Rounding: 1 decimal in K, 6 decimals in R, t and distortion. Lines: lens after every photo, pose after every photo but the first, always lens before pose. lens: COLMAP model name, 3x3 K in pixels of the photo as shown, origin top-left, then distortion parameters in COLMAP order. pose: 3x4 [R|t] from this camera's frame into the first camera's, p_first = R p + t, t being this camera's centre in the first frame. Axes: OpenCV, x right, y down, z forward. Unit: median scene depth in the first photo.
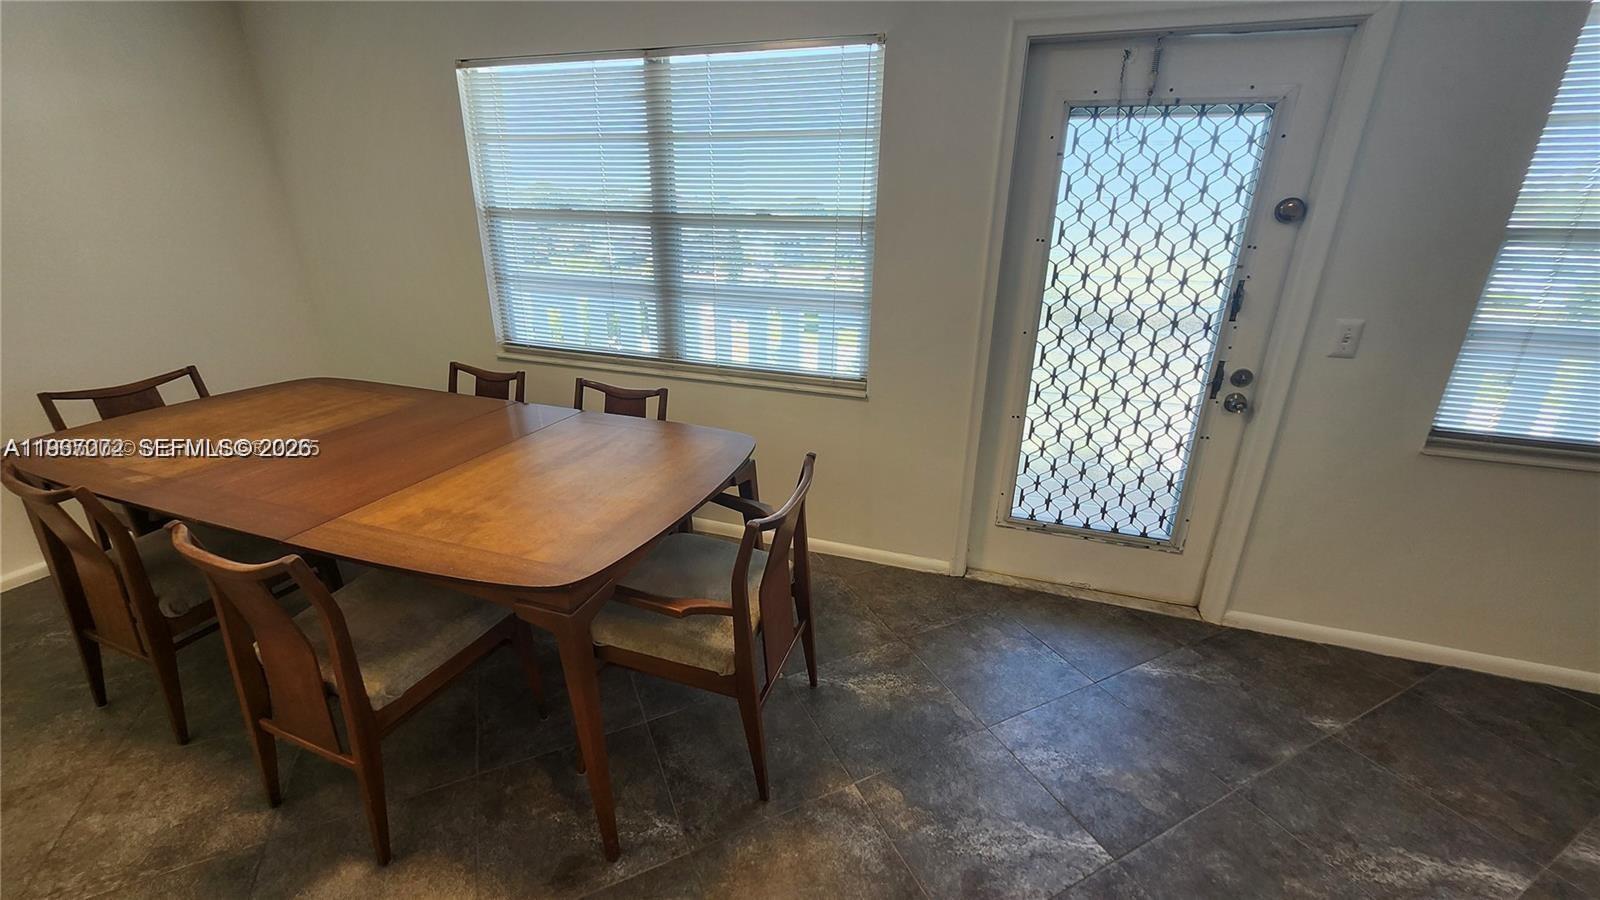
lens RADIAL K [[633.2, 0, 802.2], [0, 633.2, 454.8], [0, 0, 1]] dist [0.001758, -0.000429]
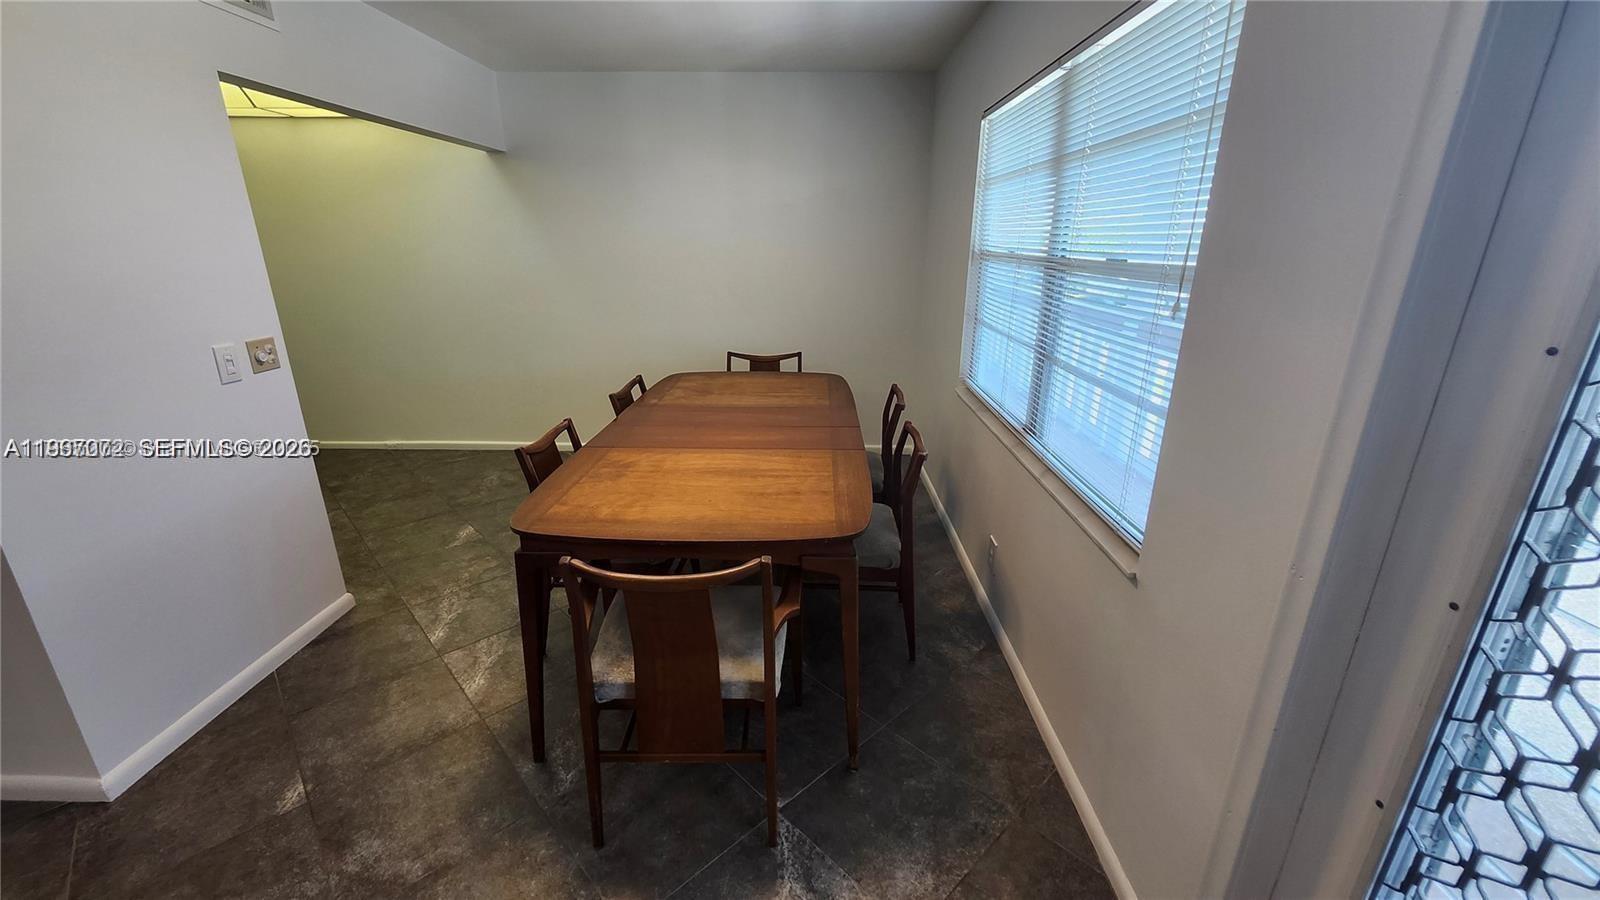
lens RADIAL K [[633.2, 0, 800.3], [0, 633.2, 447.2], [0, 0, 1]] dist [0.001758, -0.000429]
pose [[0.309962, 0.283889, -0.907376, 0.658683], [-0.337886, 0.924969, 0.173970, -0.263553], [0.888682, 0.252665, 0.382628, 0.655564]]
